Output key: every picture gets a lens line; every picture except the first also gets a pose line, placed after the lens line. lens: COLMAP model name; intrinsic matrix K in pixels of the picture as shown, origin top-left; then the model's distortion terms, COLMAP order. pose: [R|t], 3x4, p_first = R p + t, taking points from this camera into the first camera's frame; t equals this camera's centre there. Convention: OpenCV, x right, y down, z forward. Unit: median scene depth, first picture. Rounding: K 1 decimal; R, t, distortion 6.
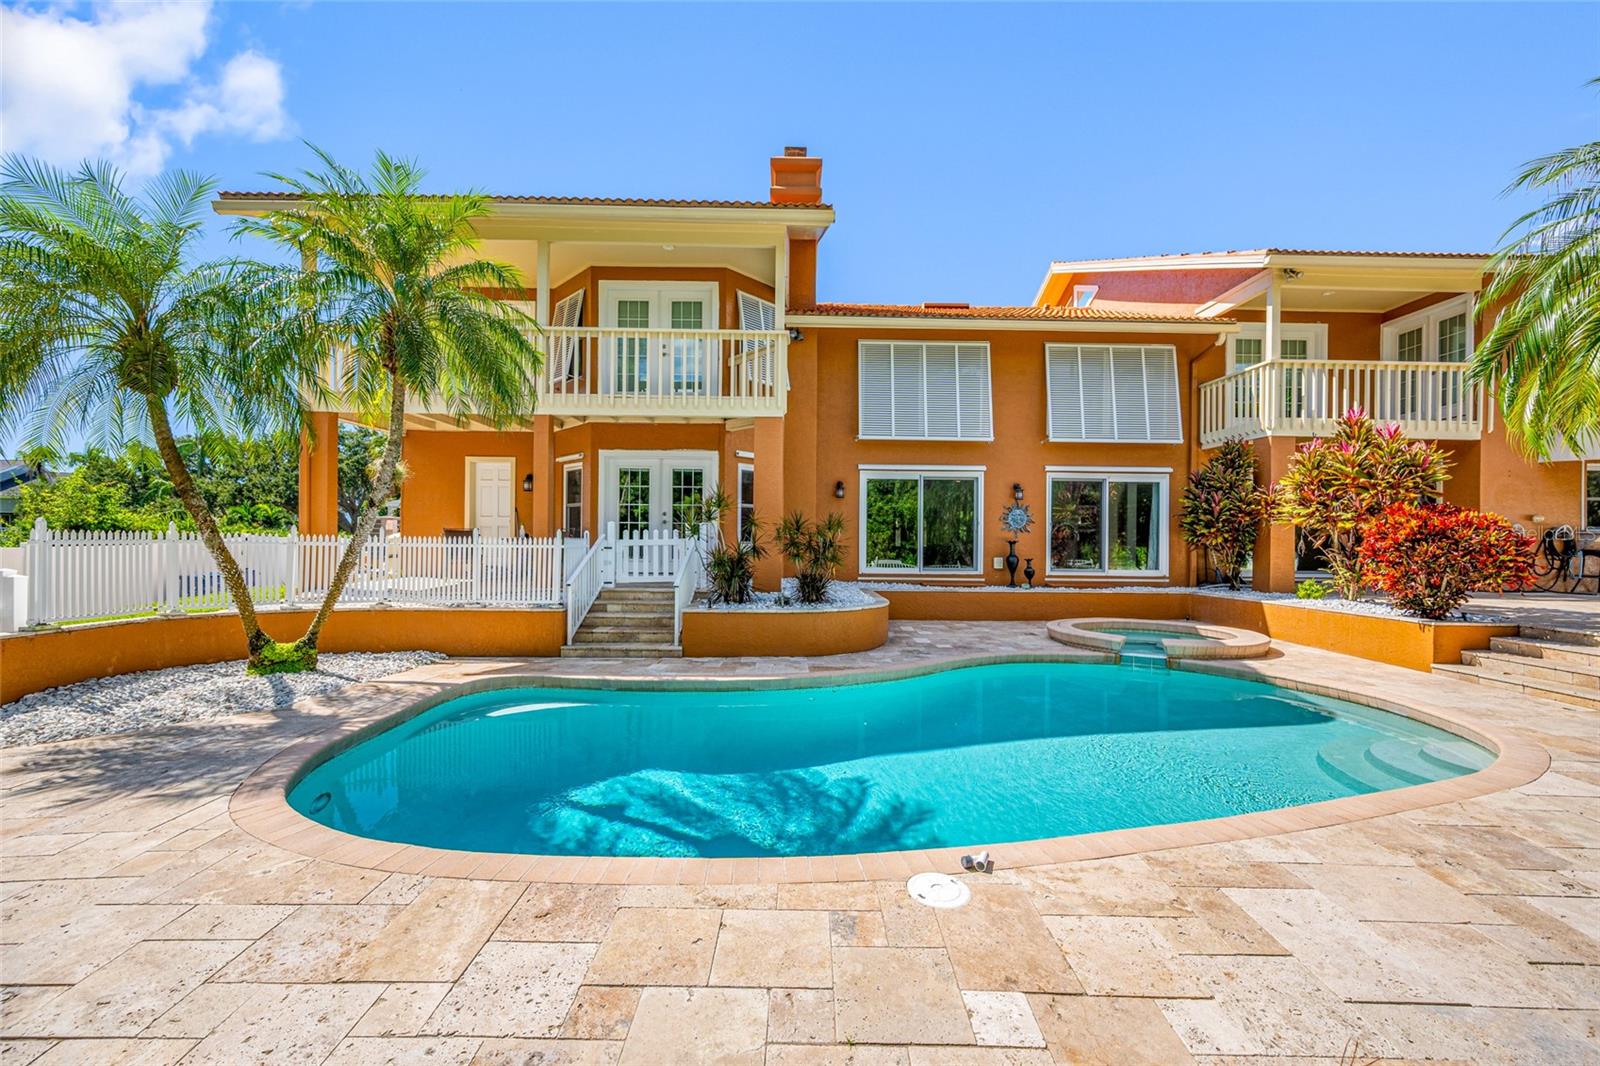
lens RADIAL K [[637.4, 0, 809.0], [0, 637.4, 551.7], [0, 0, 1]] dist [0.001881, -0.000175]
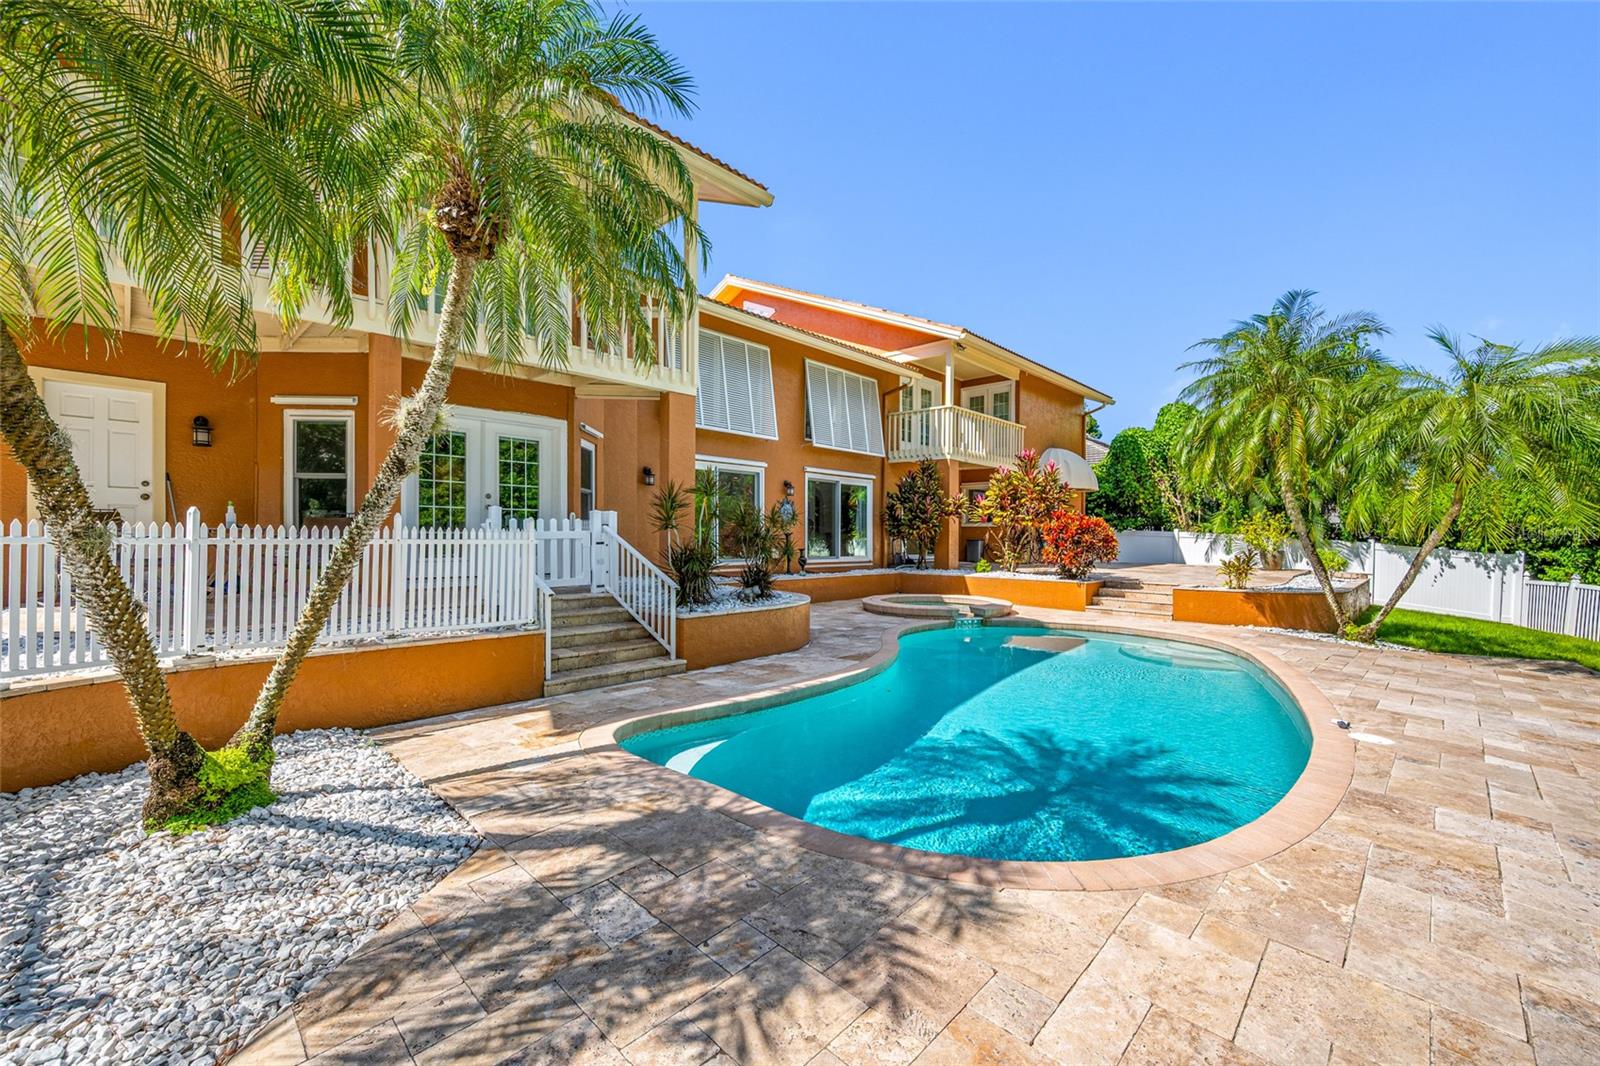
lens RADIAL K [[637.4, 0, 830.1], [0, 637.4, 550.7], [0, 0, 1]] dist [0.001881, -0.000175]
pose [[0.699838, -0.019119, 0.714045, -0.522660], [0.005382, 0.999754, 0.021494, -0.009512], [-0.714281, -0.011199, 0.699769, 0.209007]]
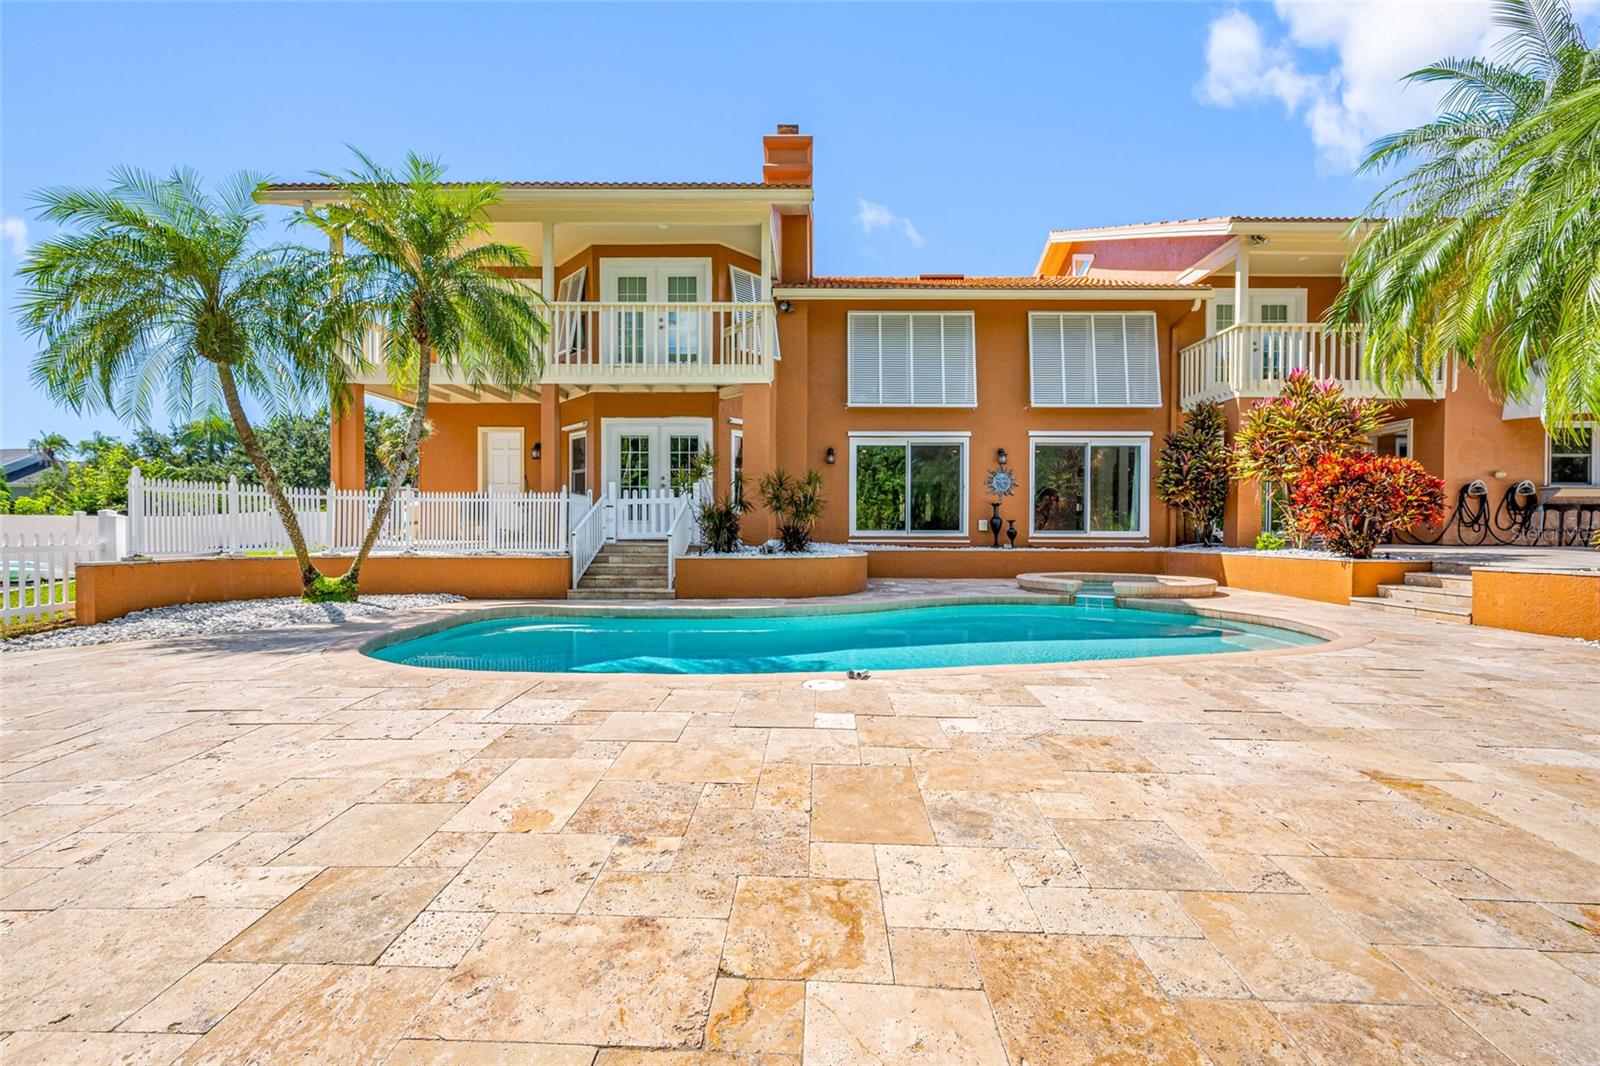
lens RADIAL K [[637.4, 0, 798.3], [0, 637.4, 541.4], [0, 0, 1]] dist [0.001881, -0.000175]
pose [[0.999632, -0.005519, -0.026544, 0.030306], [0.006065, 0.999771, 0.020509, 0.029358], [0.026425, -0.020662, 0.999437, -0.070320]]
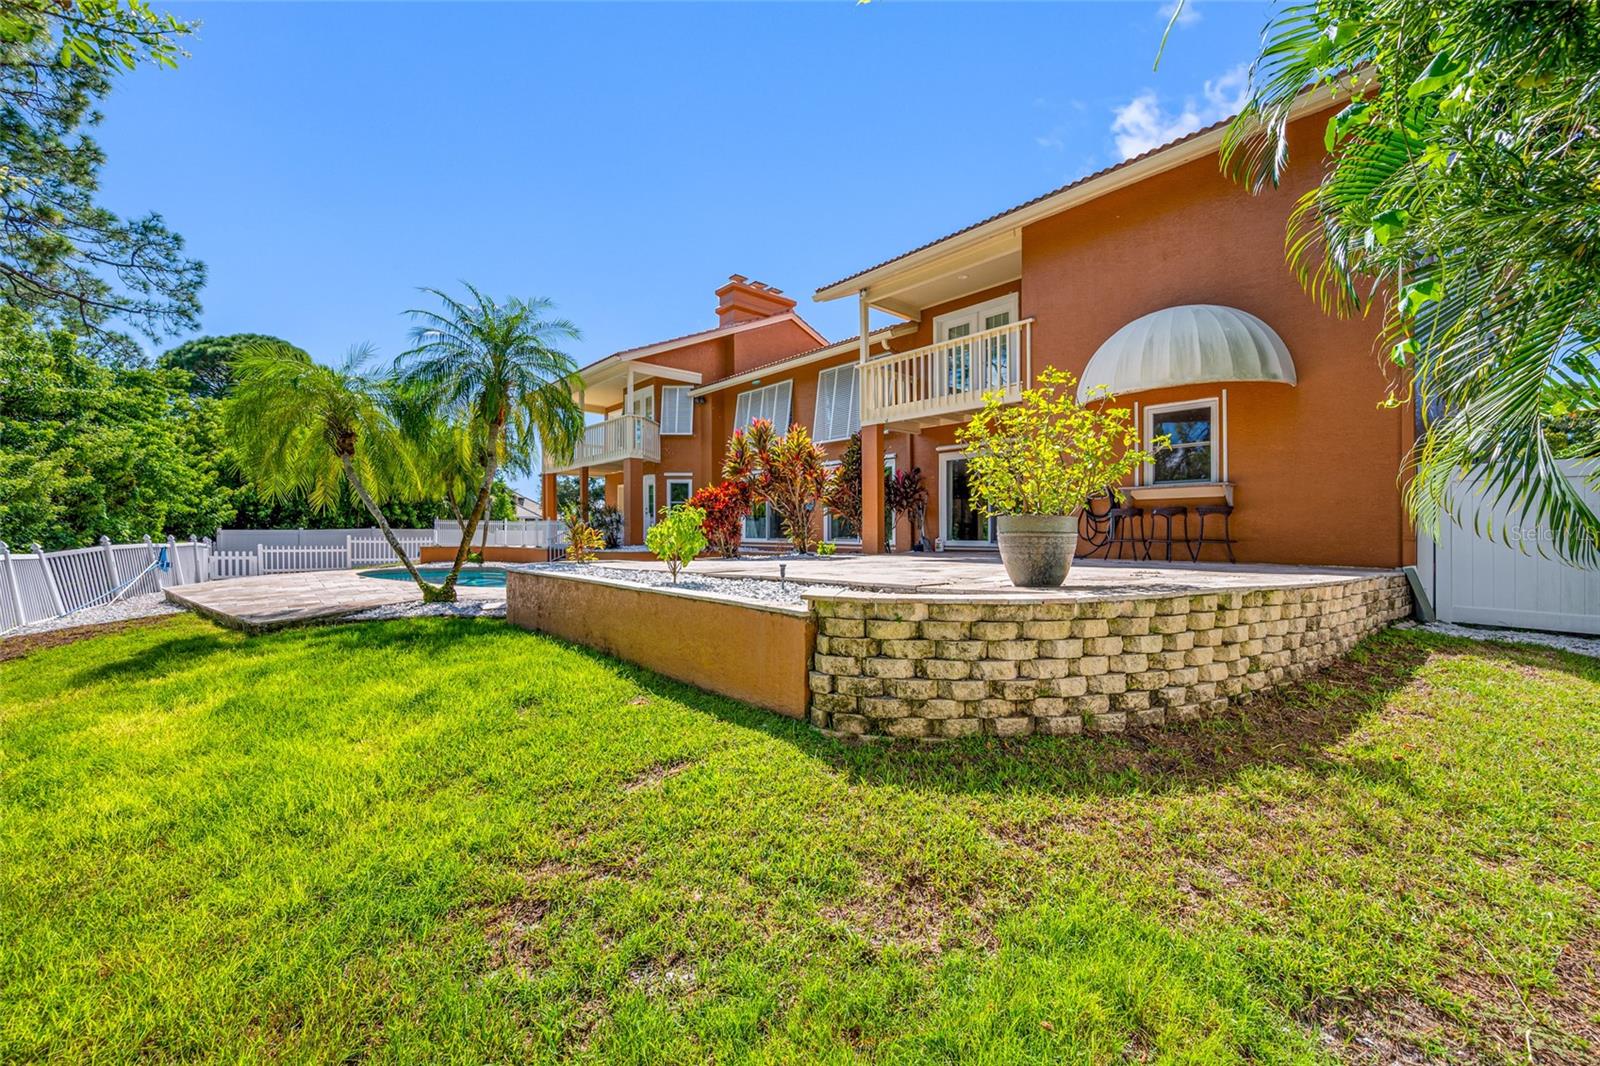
lens RADIAL K [[637.4, 0, 805.0], [0, 637.4, 549.0], [0, 0, 1]] dist [0.001881, -0.000175]
pose [[0.649273, 0.008604, -0.760507, 1.710623], [-0.009124, 0.999952, 0.003523, 0.056518], [0.760501, 0.004651, 0.649320, 0.124575]]
